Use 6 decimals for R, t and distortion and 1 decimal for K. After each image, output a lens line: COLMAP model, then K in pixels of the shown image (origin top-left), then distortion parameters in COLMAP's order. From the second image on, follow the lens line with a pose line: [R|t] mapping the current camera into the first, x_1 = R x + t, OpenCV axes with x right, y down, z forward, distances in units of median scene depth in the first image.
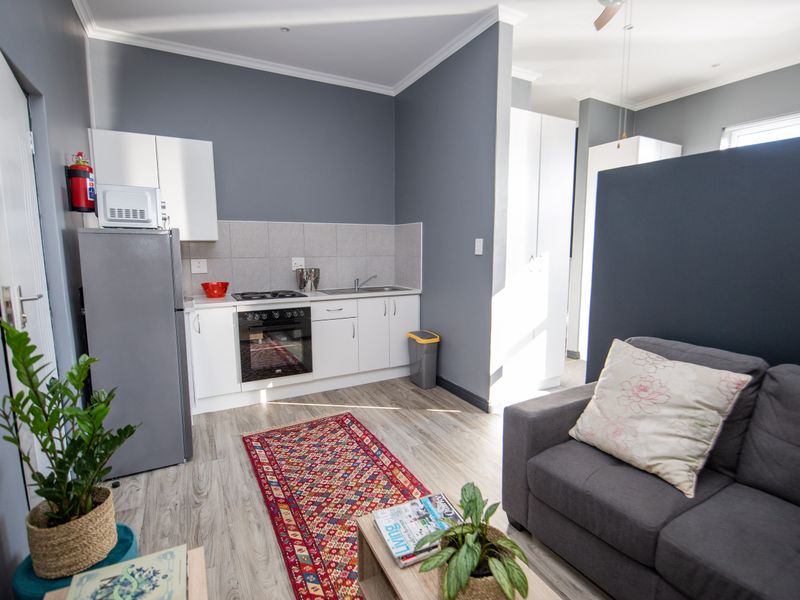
lens RADIAL K [[394.3, 0, 404.7], [0, 394.3, 304.8], [0, 0, 1]] dist [0.004196, -0.013685]
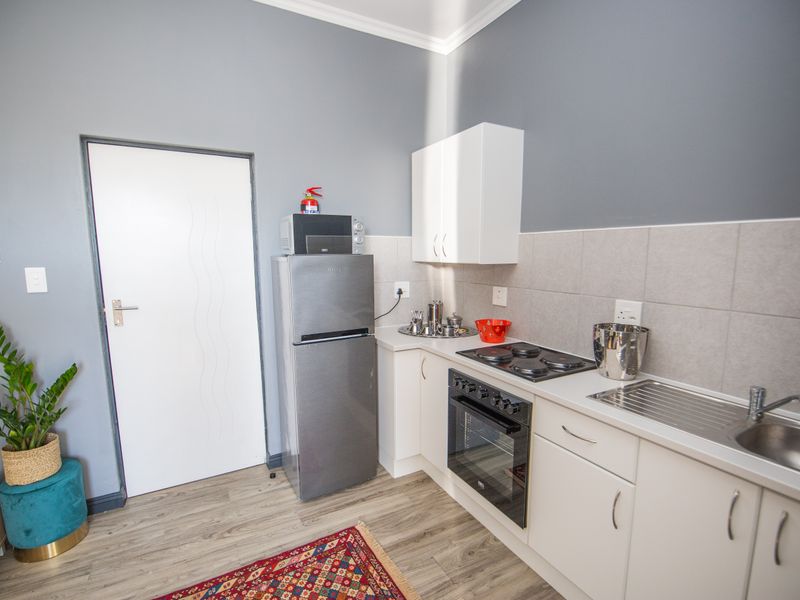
lens RADIAL K [[394.3, 0, 404.7], [0, 394.3, 304.8], [0, 0, 1]] dist [0.004196, -0.013685]
pose [[0.016998, 0.134463, -0.990773, 0.291122], [-0.146120, 0.980611, 0.130578, -0.200256], [0.989121, 0.142552, 0.036316, 1.042522]]
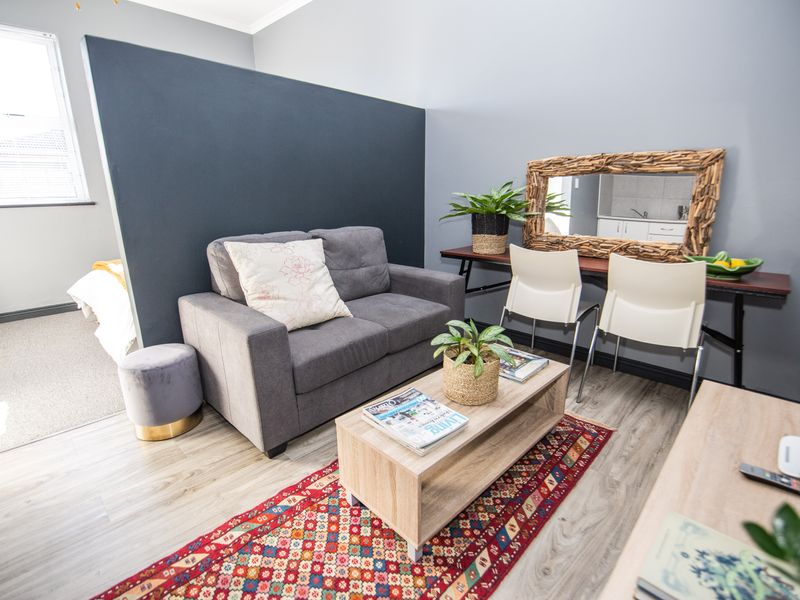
lens RADIAL K [[394.3, 0, 404.7], [0, 394.3, 304.8], [0, 0, 1]] dist [0.004196, -0.013685]
pose [[-0.302283, -0.260112, 0.917043, -0.382532], [0.147292, 0.937748, 0.314536, -0.001705], [-0.941770, 0.230152, -0.245153, 0.604093]]
